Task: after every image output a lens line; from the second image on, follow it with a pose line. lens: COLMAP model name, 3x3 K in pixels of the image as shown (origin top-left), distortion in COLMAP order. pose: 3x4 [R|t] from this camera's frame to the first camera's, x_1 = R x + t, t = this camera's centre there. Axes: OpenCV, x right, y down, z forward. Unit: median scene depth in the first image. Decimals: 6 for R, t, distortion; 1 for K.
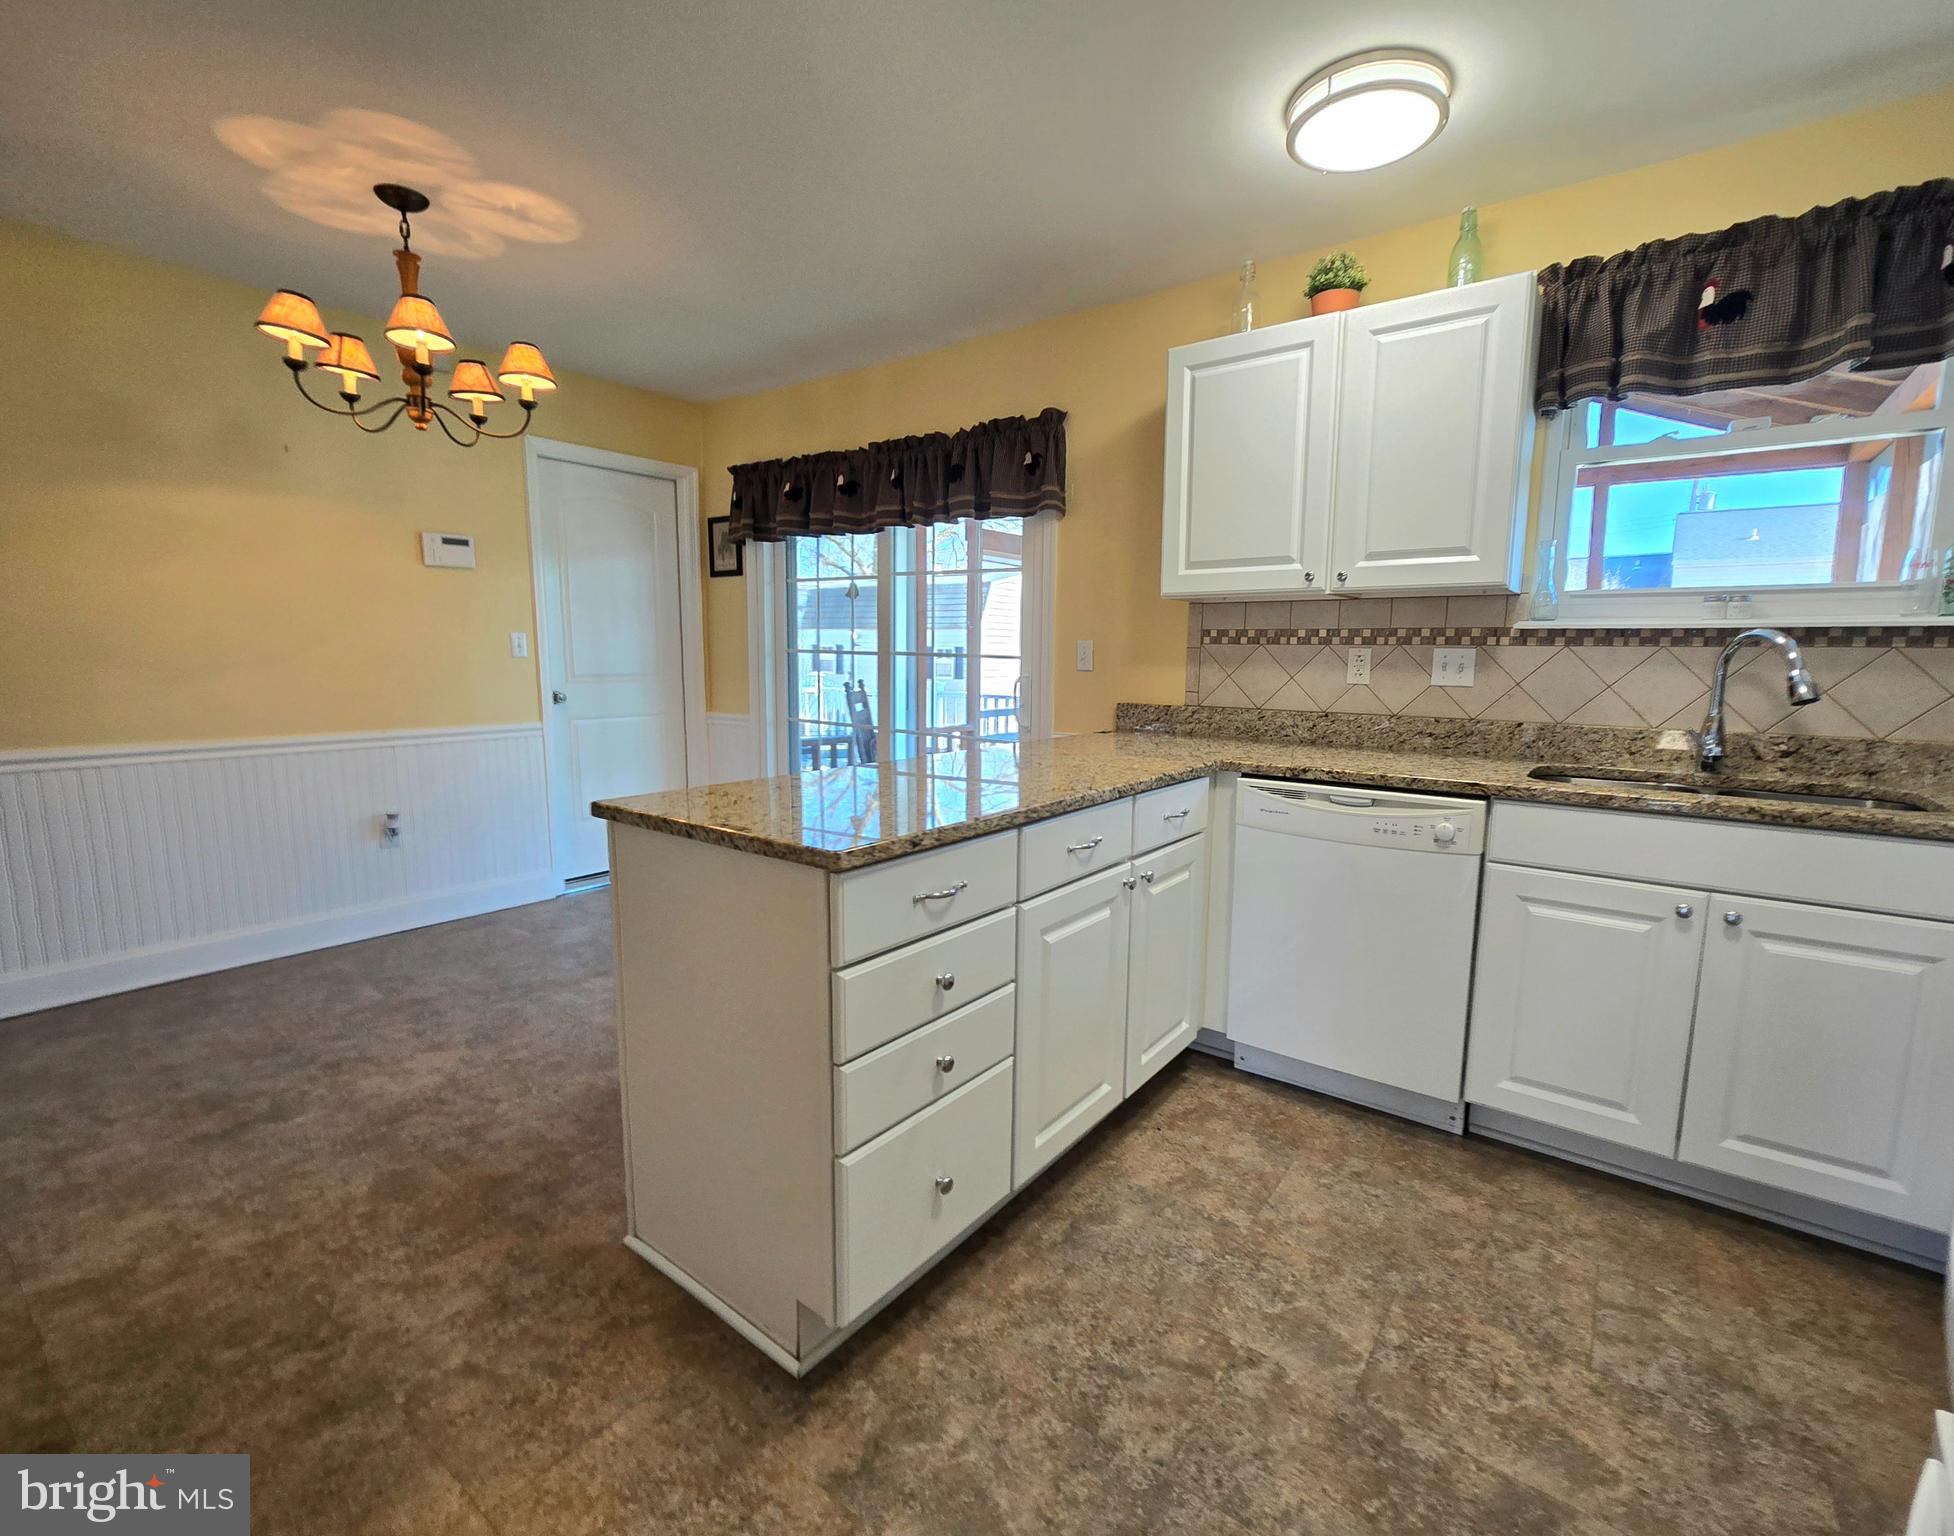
lens RADIAL K [[863.5, 0, 1018.2], [0, 863.5, 771.5], [0, 0, 1]] dist [0.001112, 0.000302]
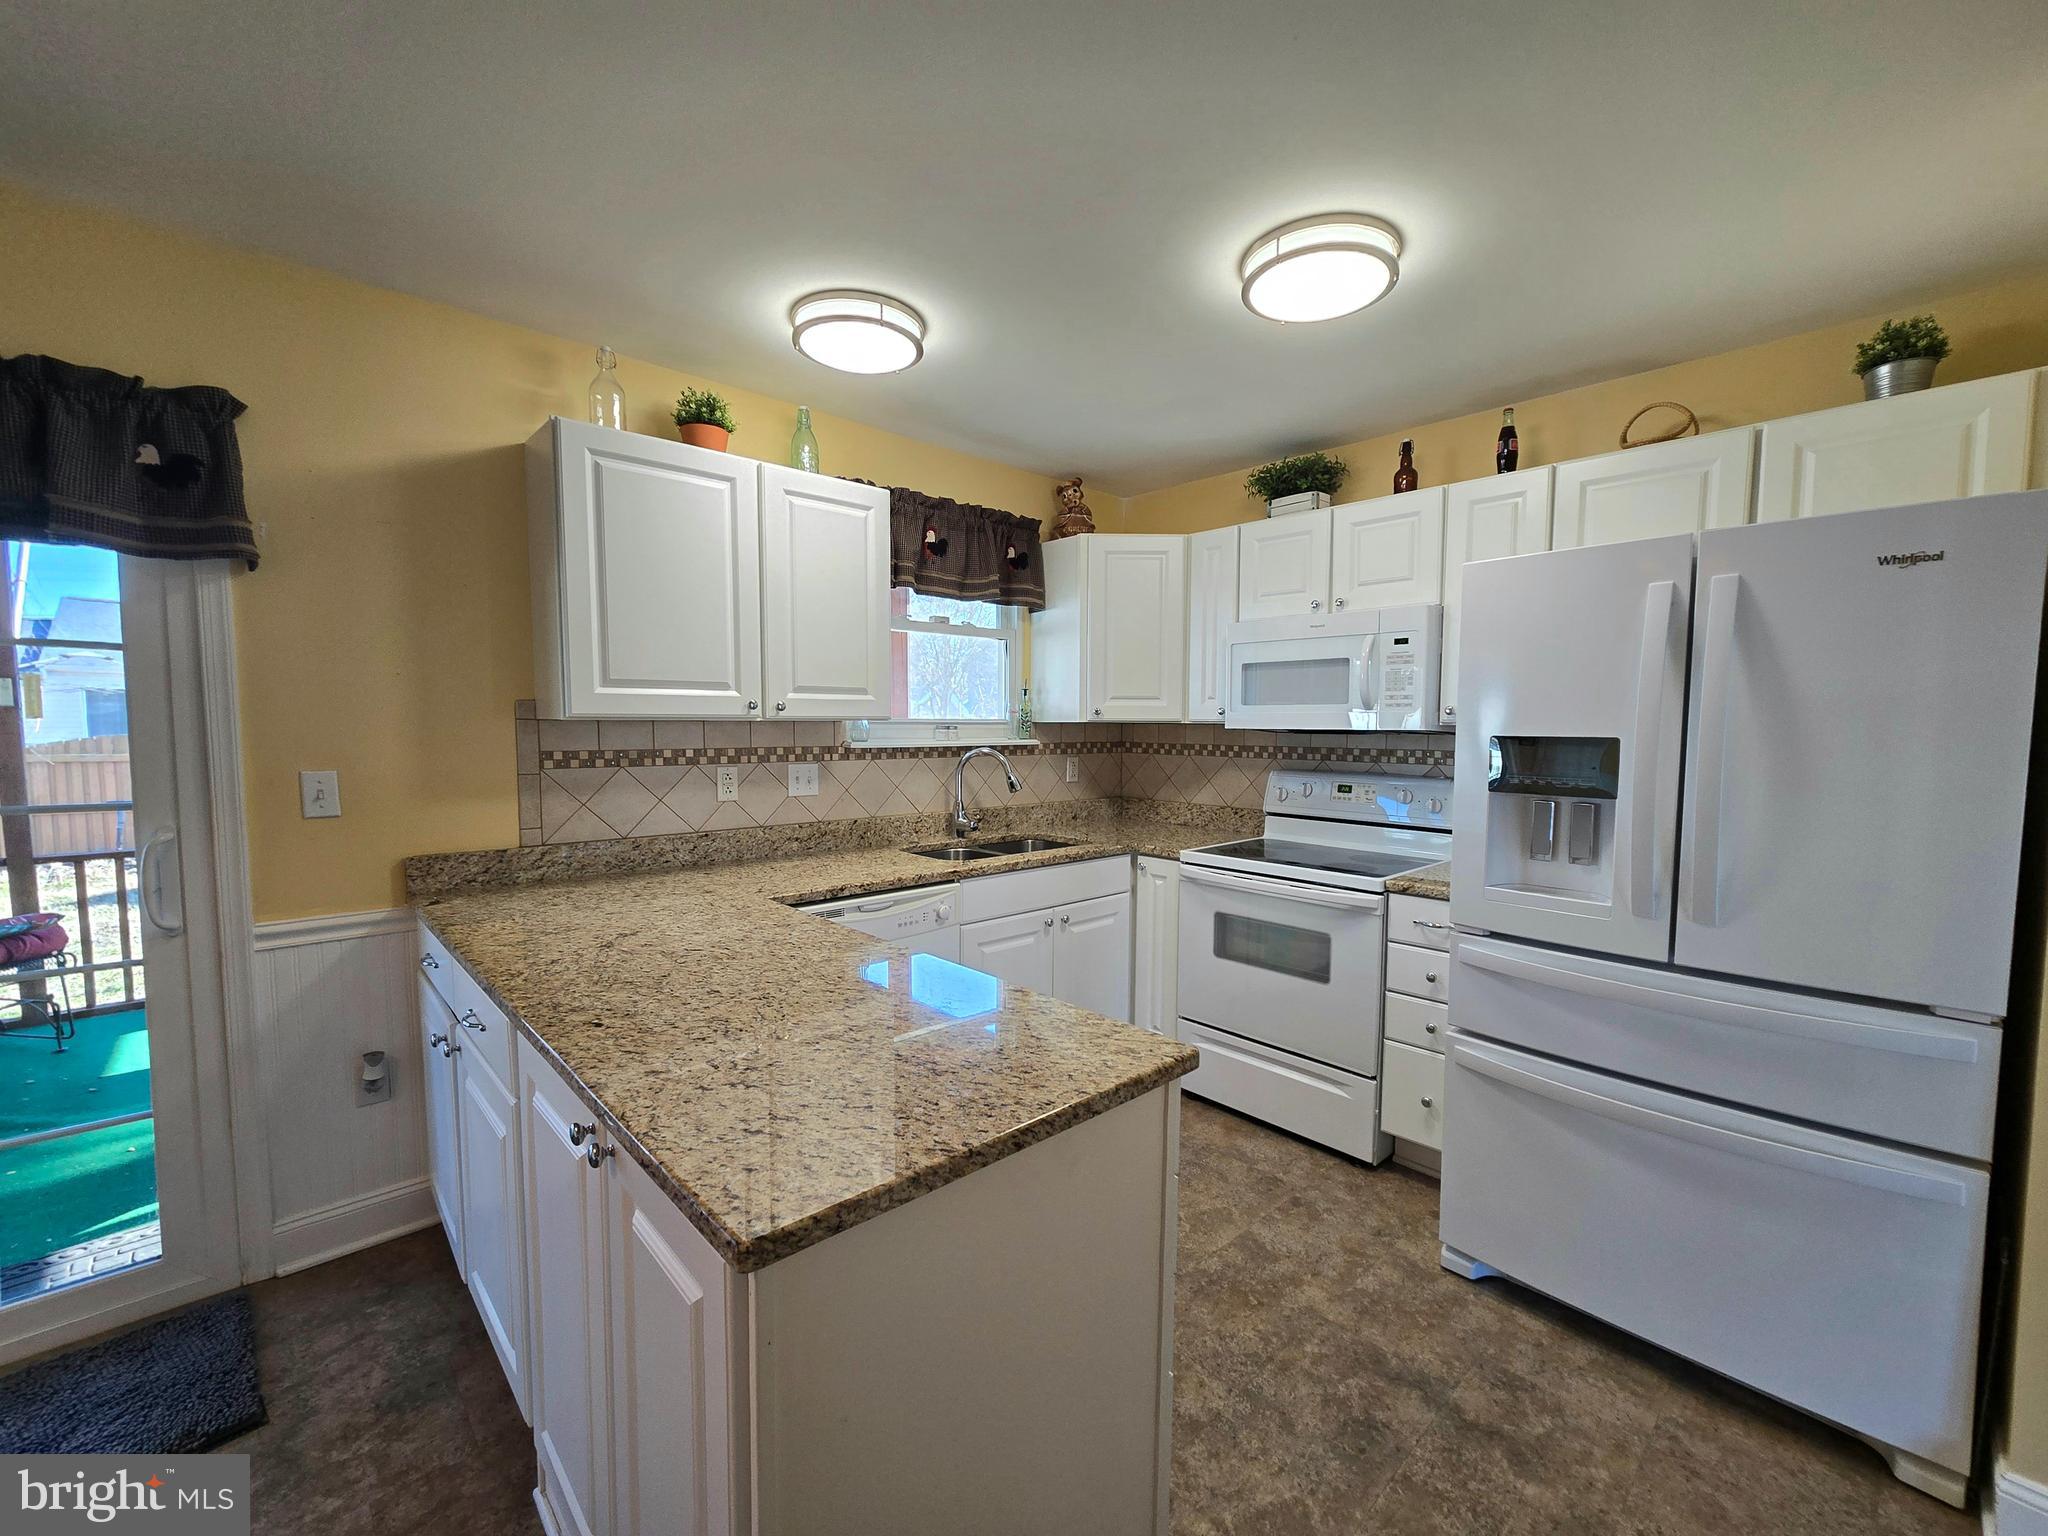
lens RADIAL K [[845.7, 0, 1045.4], [0, 845.7, 788.2], [0, 0, 1]] dist [0.000762, -0.000025]
pose [[0.184416, -0.086313, 0.979051, -0.594307], [0.130697, 0.989443, 0.062611, -0.145641], [-0.974120, 0.116412, 0.193750, 0.478924]]
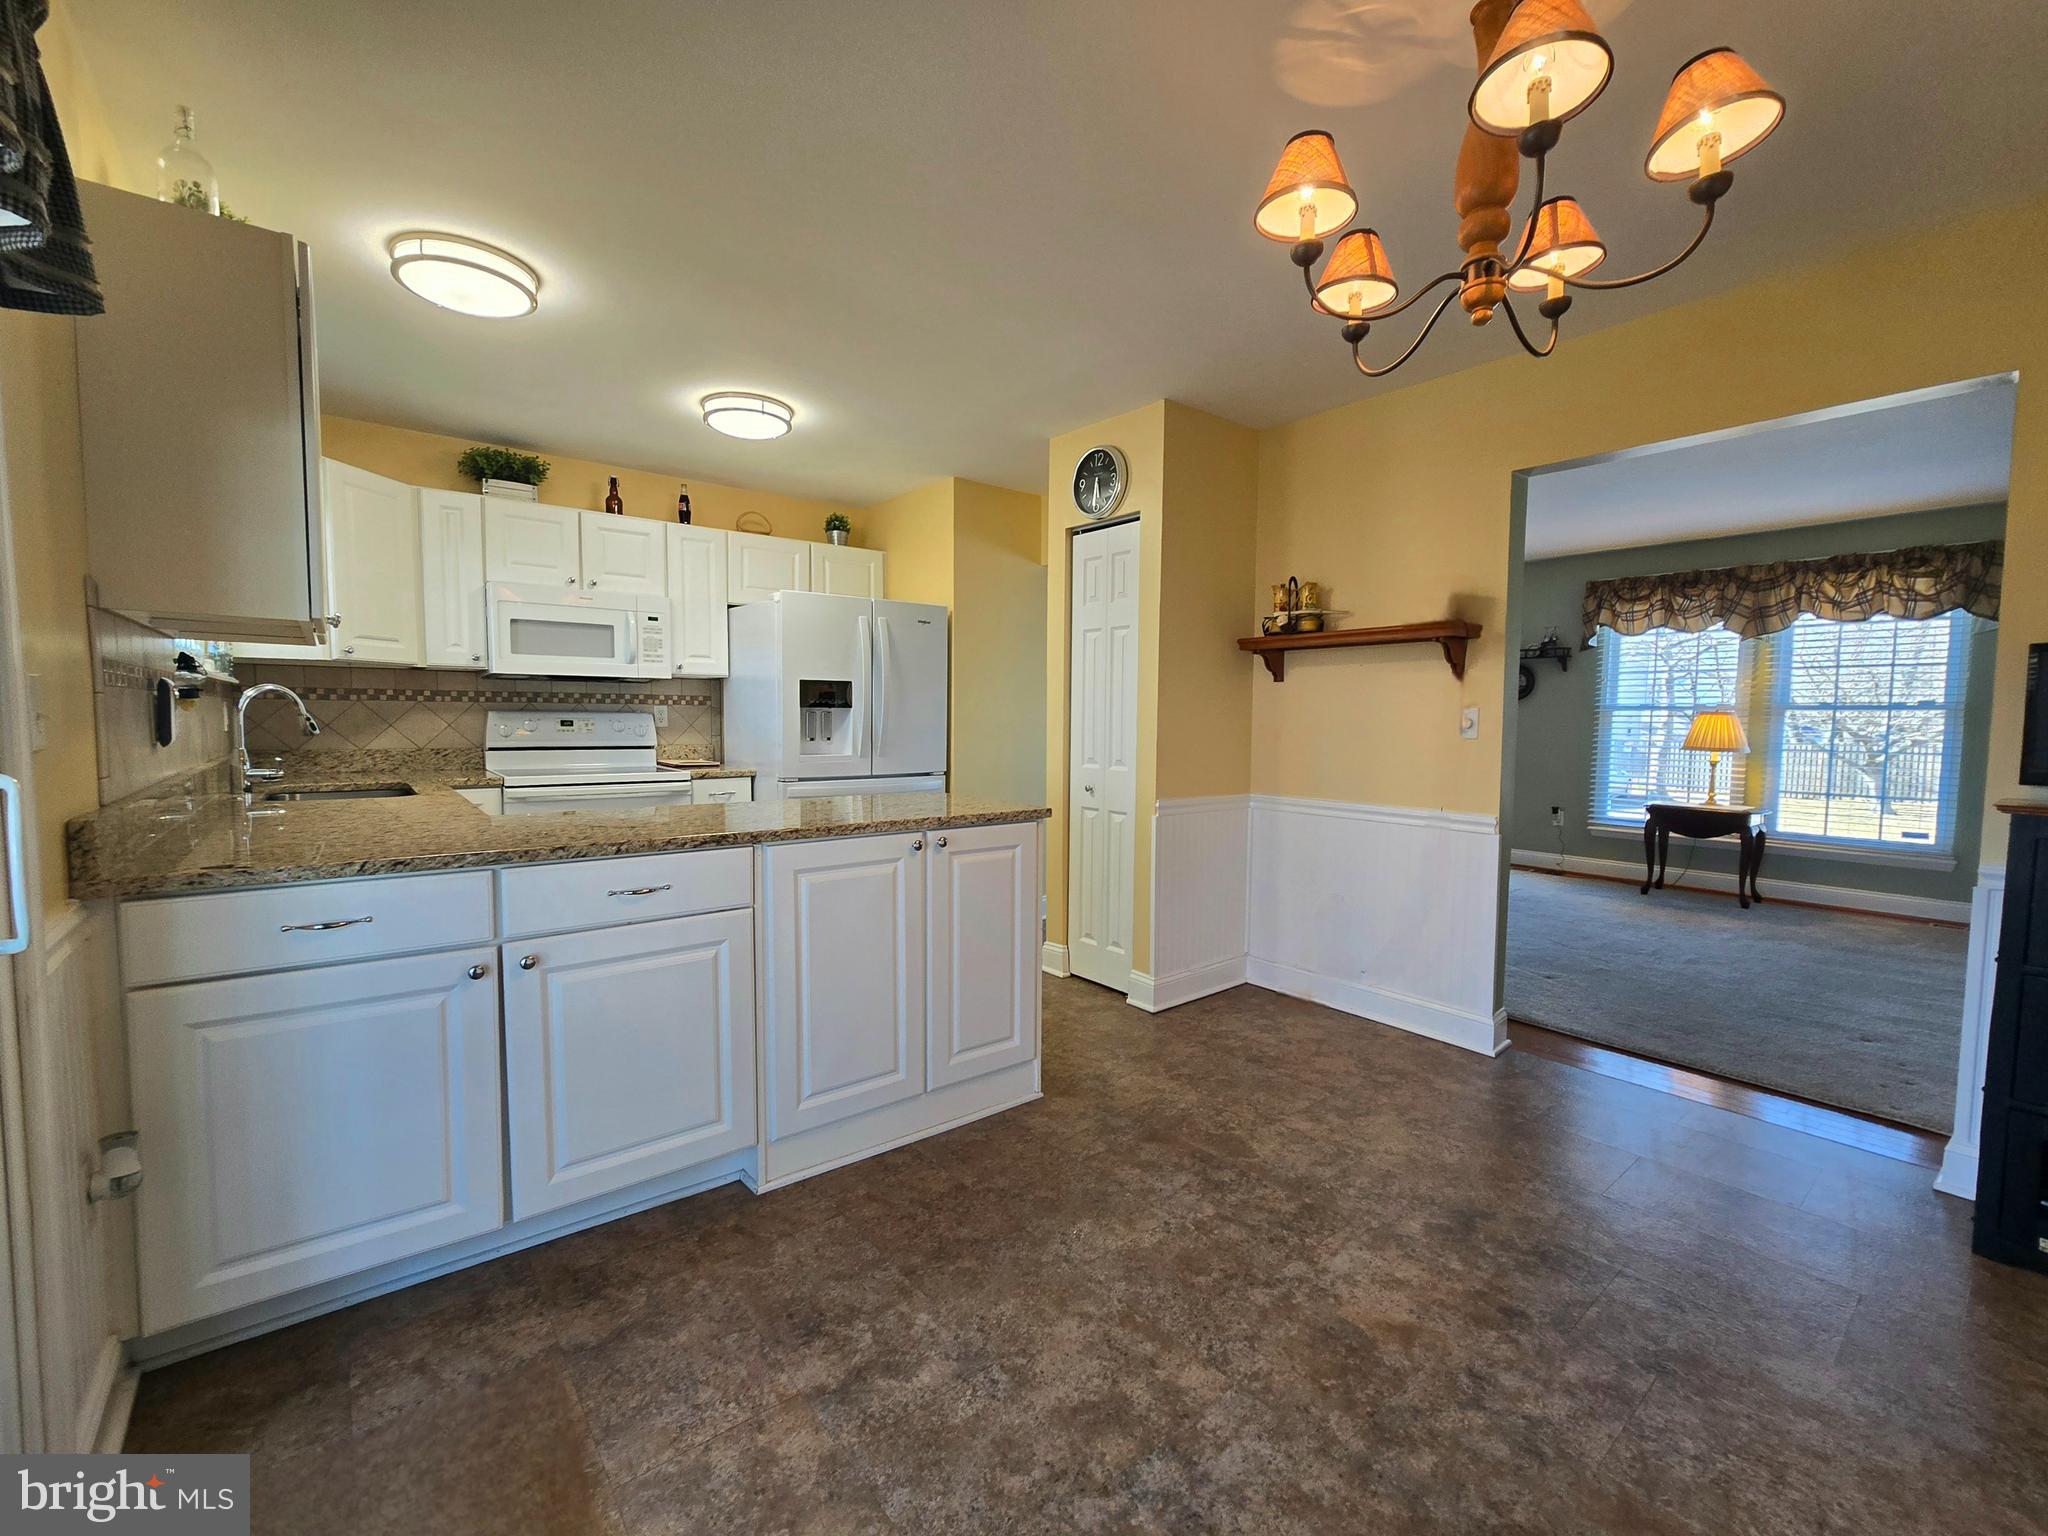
lens RADIAL K [[859.9, 0, 1034.7], [0, 859.9, 770.9], [0, 0, 1]] dist [0.001099, 0.000813]
pose [[-0.965618, -0.037566, 0.257238, -0.586259], [0.015008, 0.979798, 0.199424, -0.238805], [-0.259533, 0.196428, -0.945547, 1.686701]]
